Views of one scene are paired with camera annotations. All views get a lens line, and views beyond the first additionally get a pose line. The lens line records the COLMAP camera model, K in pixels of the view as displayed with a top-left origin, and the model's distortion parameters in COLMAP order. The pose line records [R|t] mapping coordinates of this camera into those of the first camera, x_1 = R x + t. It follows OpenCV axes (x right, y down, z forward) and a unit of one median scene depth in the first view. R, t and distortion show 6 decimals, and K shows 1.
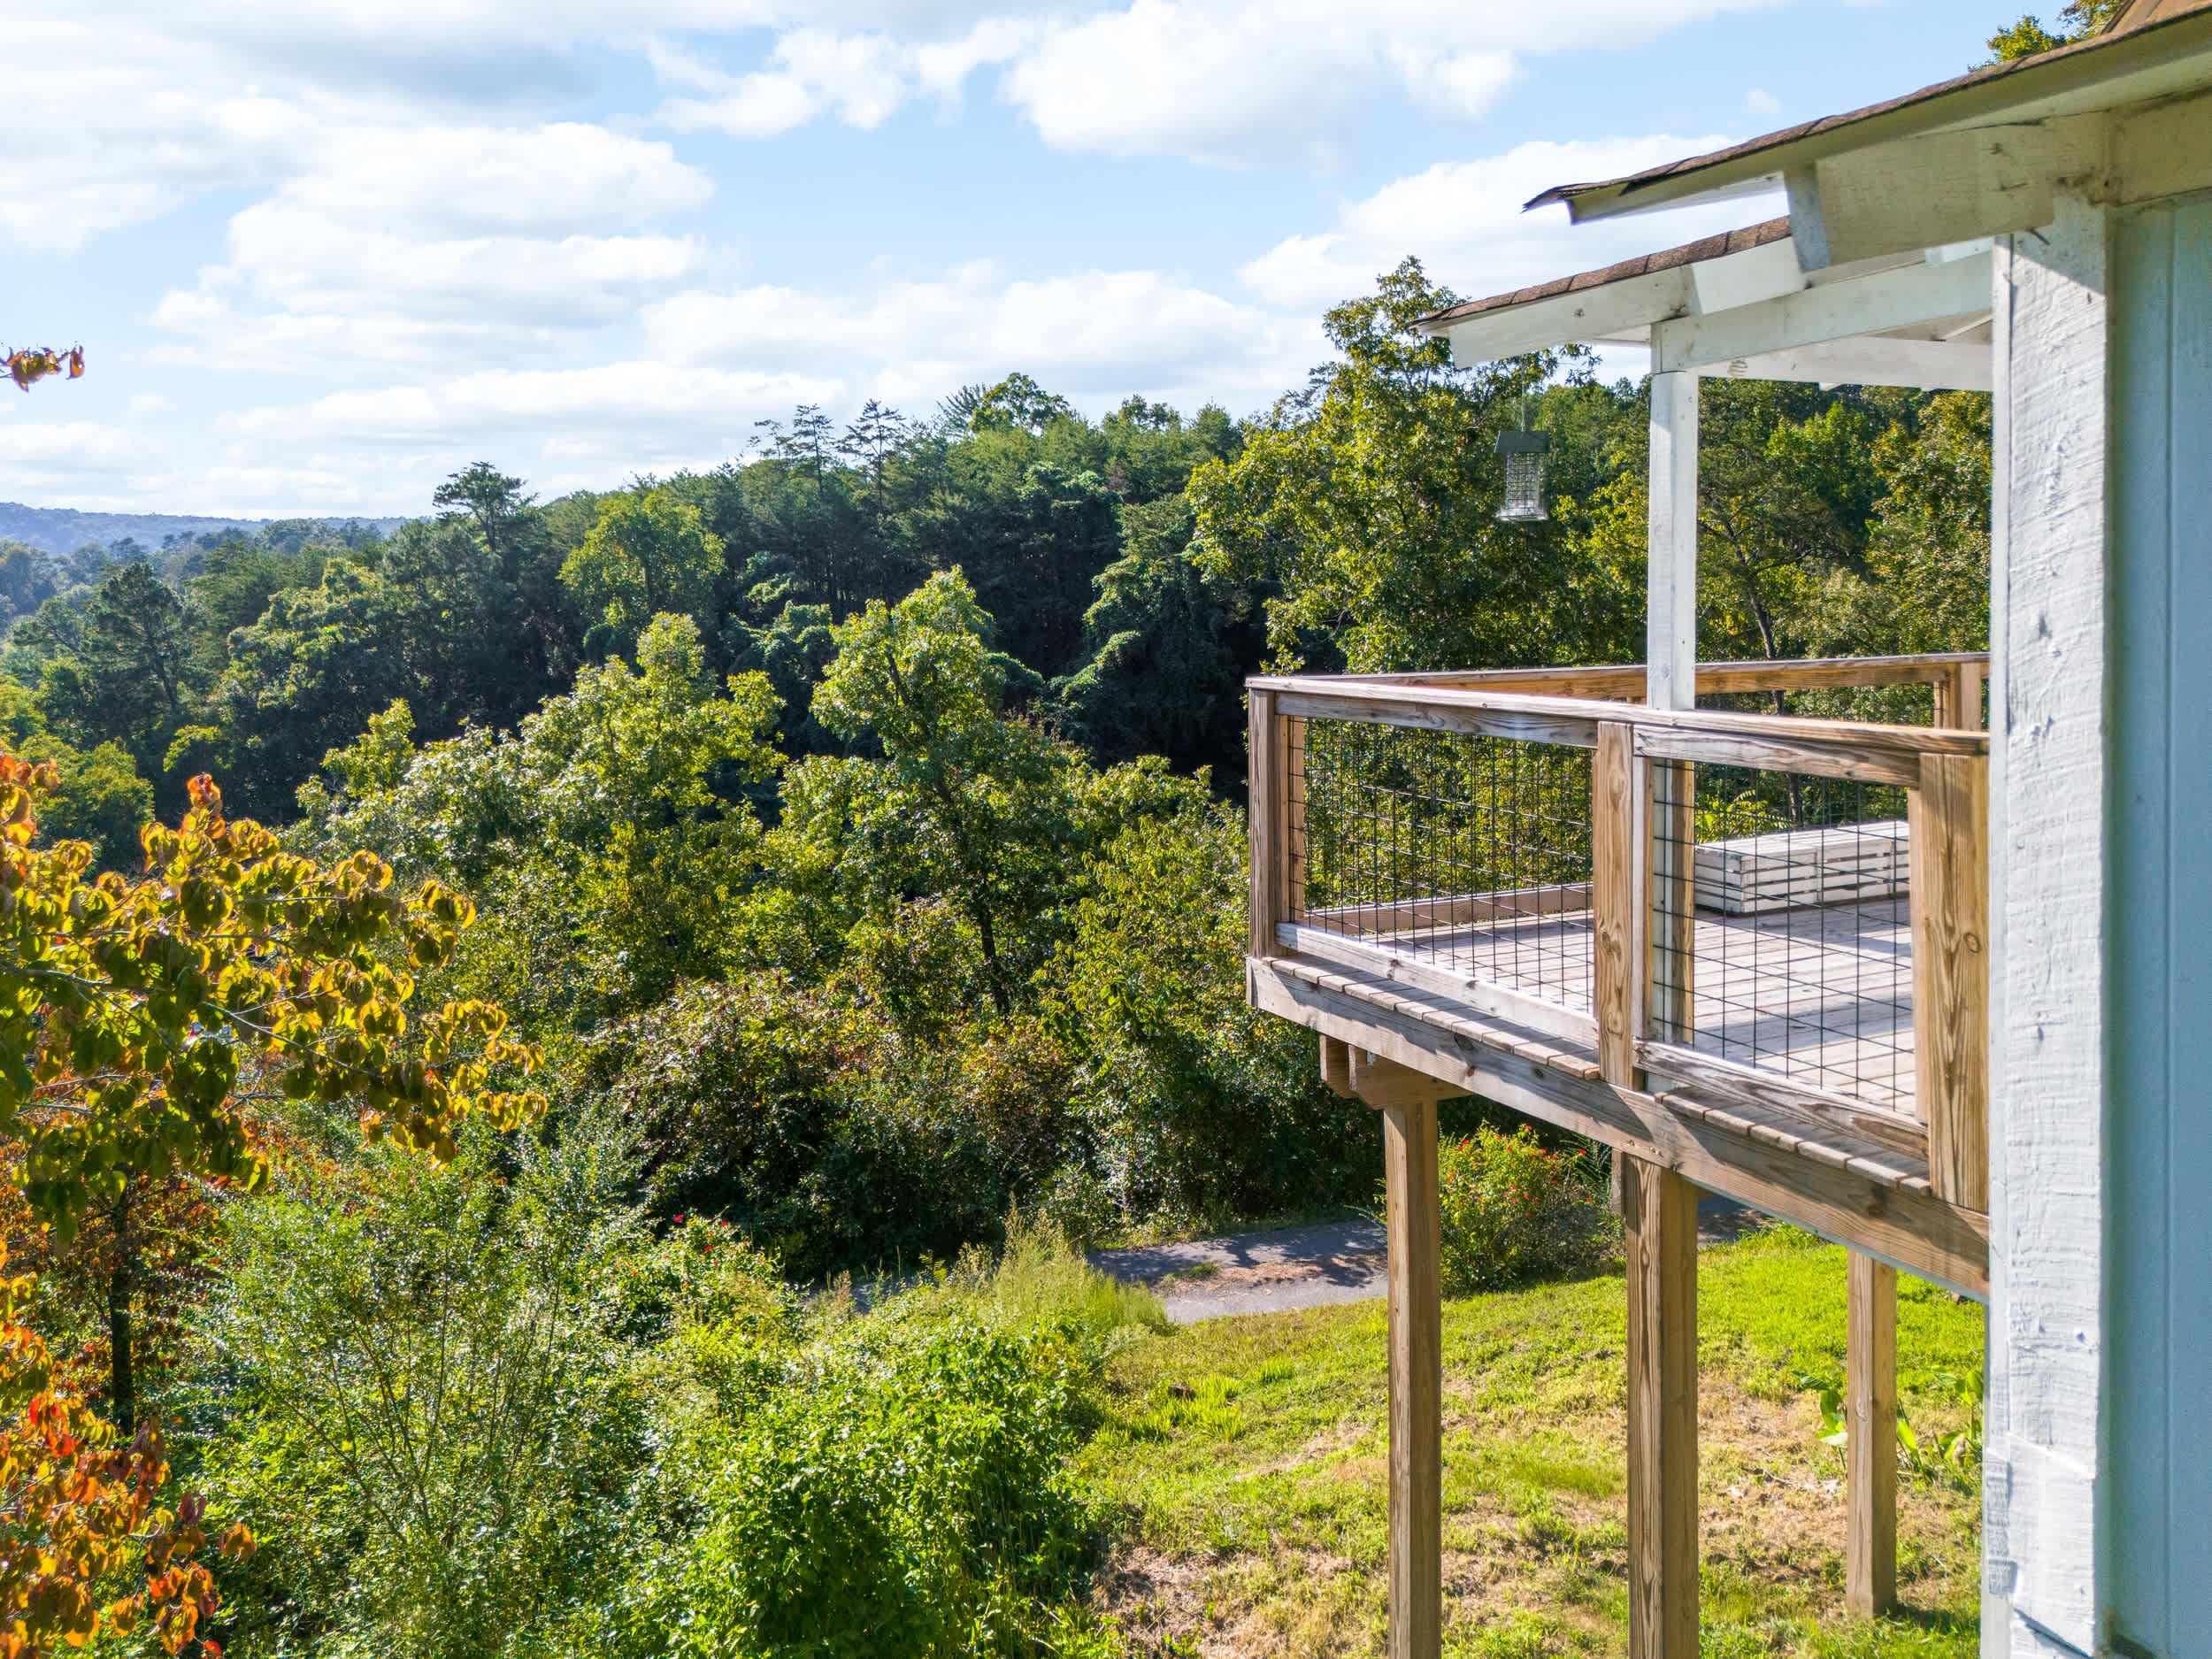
lens RADIAL K [[1554.1, 0, 1106.0], [0, 1554.1, 829.5], [0, 0, 1]] dist [0.004737, 0.001125]
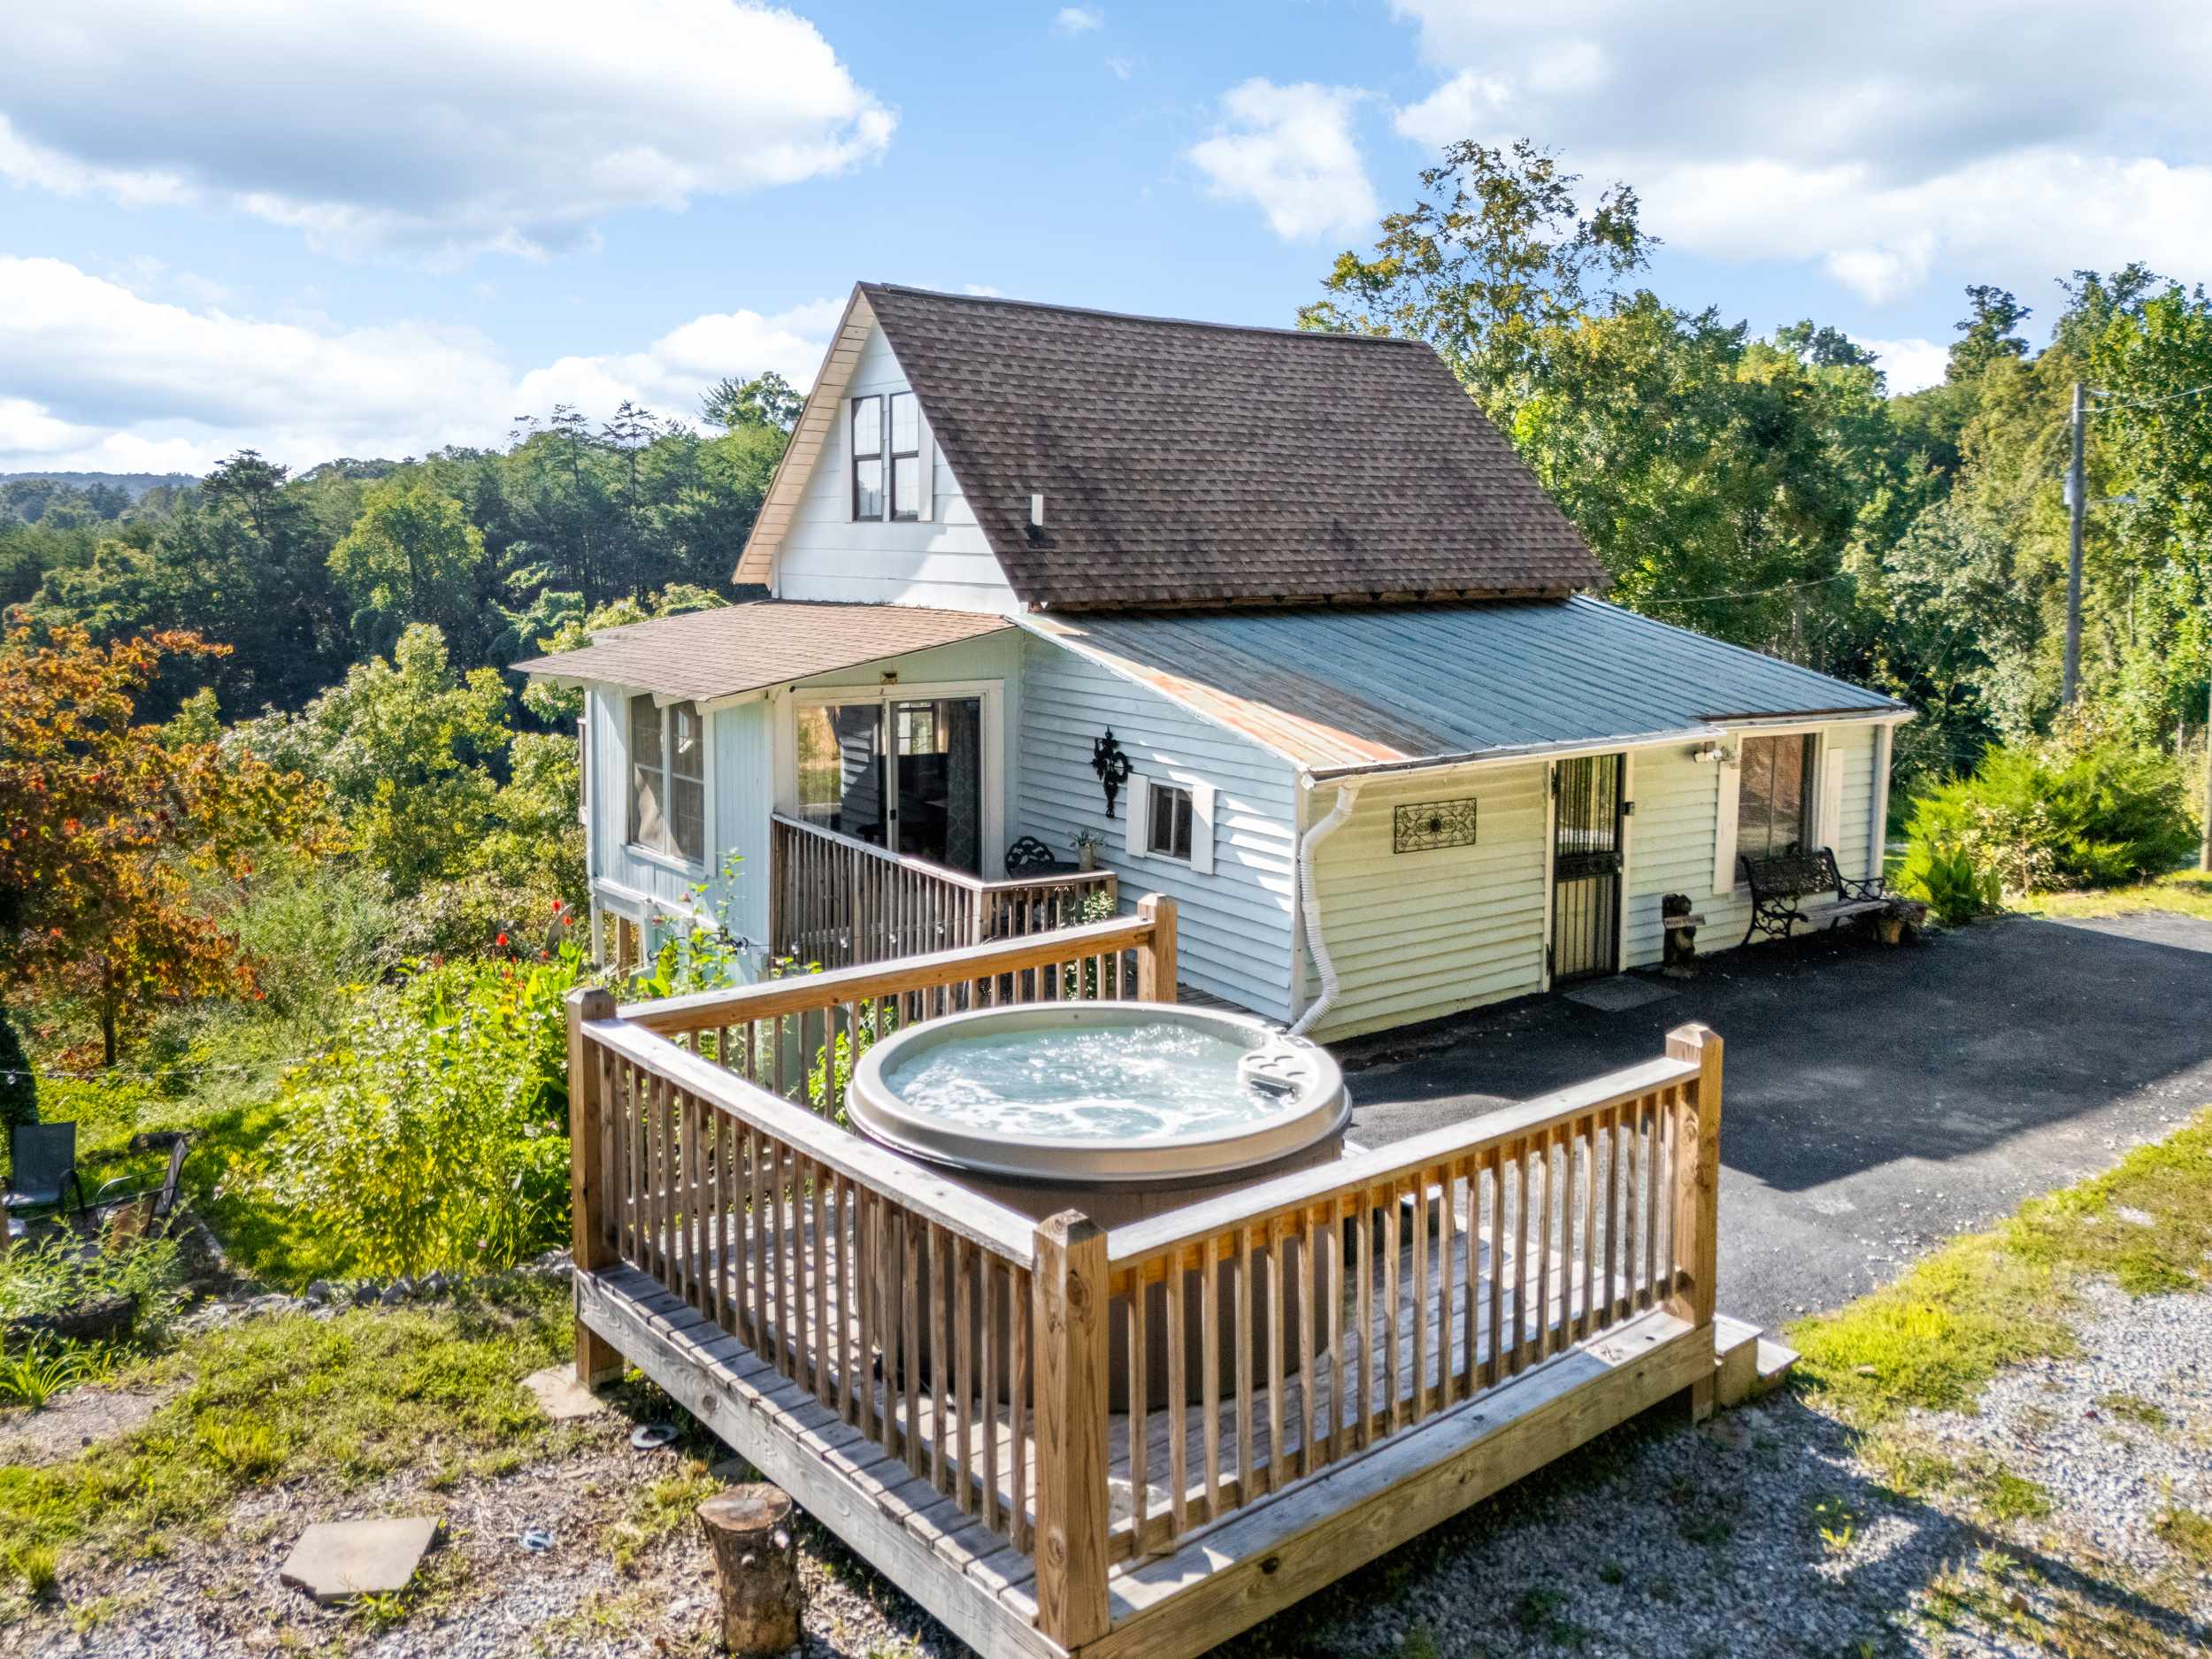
lens RADIAL K [[1572.2, 0, 1104.0], [0, 1572.2, 848.8], [0, 0, 1]] dist [-0.005128, 0.001004]
pose [[0.992511, -0.002779, 0.122126, 0.133490], [-0.000905, 0.999547, 0.030099, 0.011999], [-0.122154, -0.029984, 0.992058, -0.405713]]
